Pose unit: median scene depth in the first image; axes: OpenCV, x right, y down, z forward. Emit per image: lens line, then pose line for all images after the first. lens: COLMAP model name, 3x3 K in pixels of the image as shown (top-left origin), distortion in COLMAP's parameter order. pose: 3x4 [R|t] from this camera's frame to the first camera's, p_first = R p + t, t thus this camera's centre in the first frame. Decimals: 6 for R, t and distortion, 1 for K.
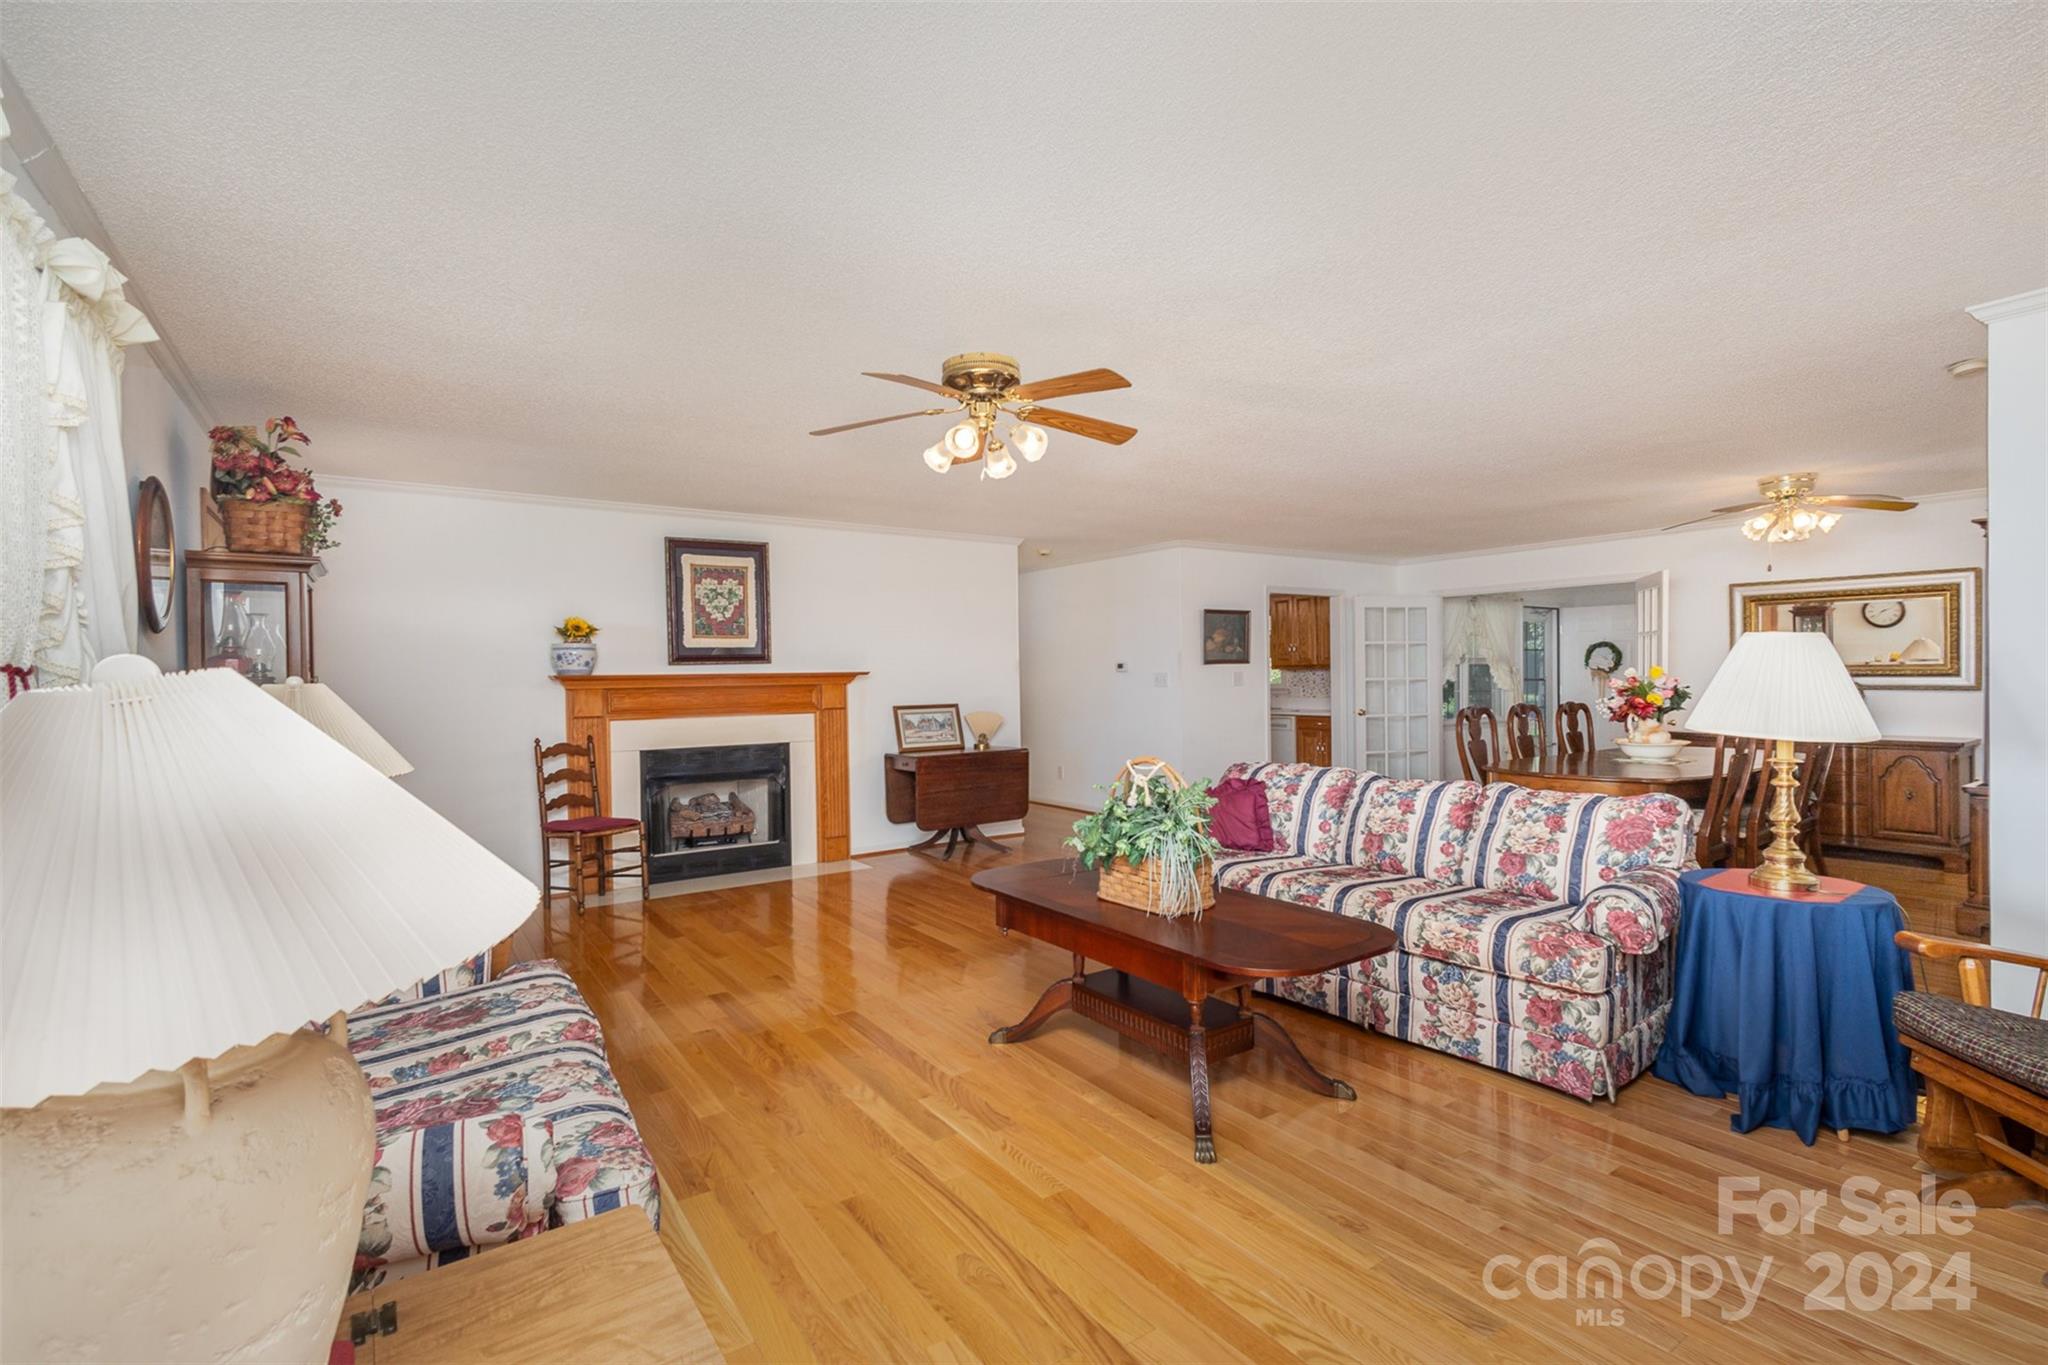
lens RADIAL K [[951.5, 0, 1019.4], [0, 951.5, 689.9], [0, 0, 1]] dist [0.000622, -0.000252]
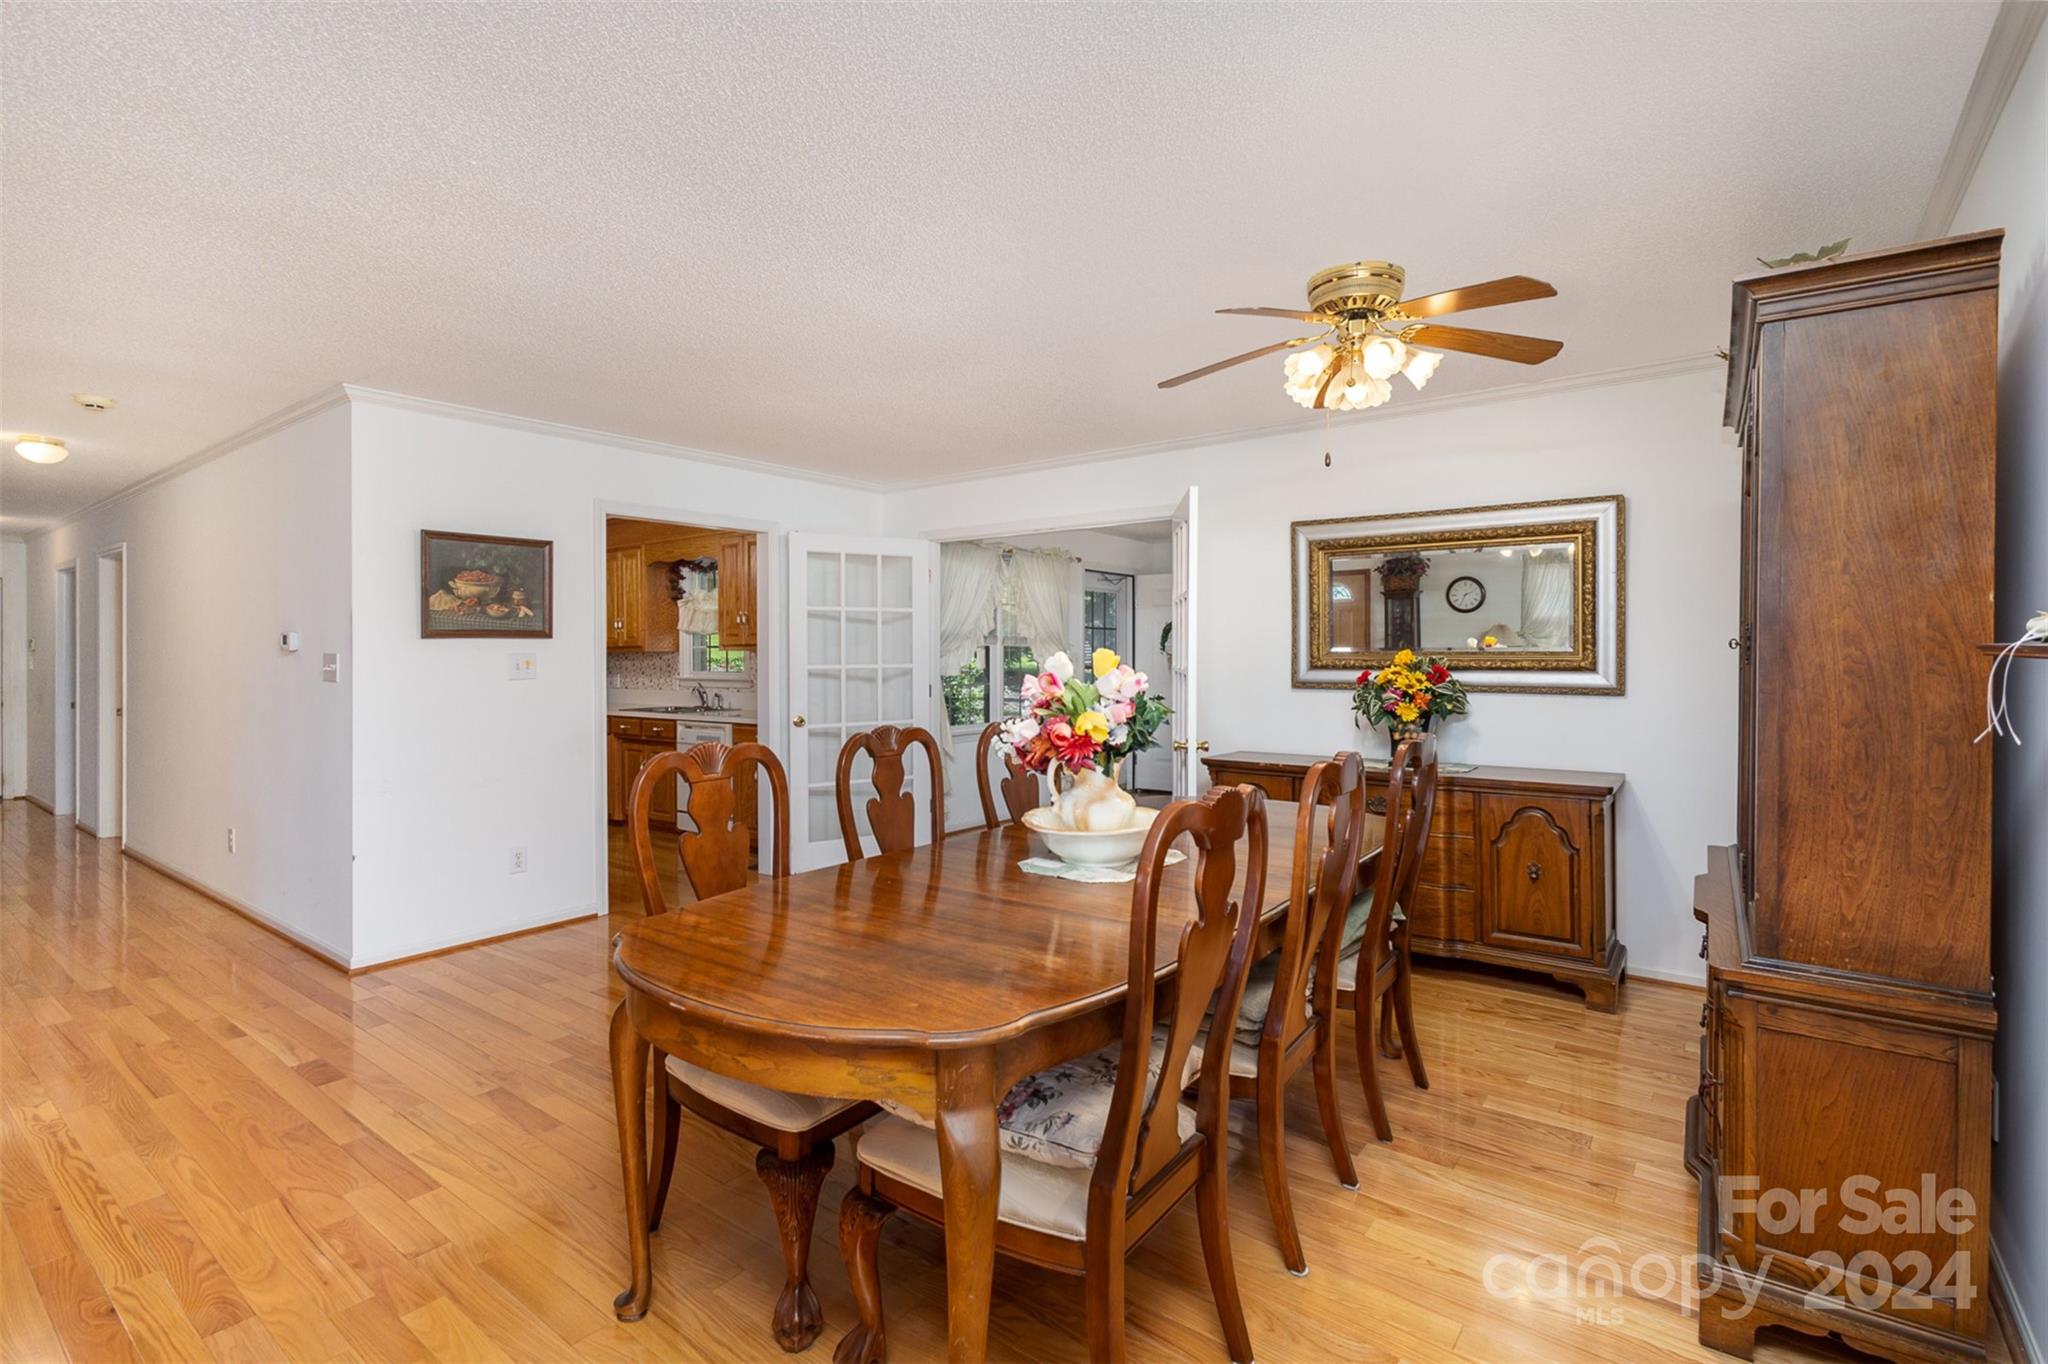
lens RADIAL K [[951.5, 0, 1029.4], [0, 951.5, 665.1], [0, 0, 1]] dist [0.000622, -0.000252]
pose [[0.948732, 0.004871, 0.316043, 0.438449], [-0.003118, 0.999977, -0.006052, -0.013223], [-0.316065, 0.004757, 0.948726, 0.523308]]
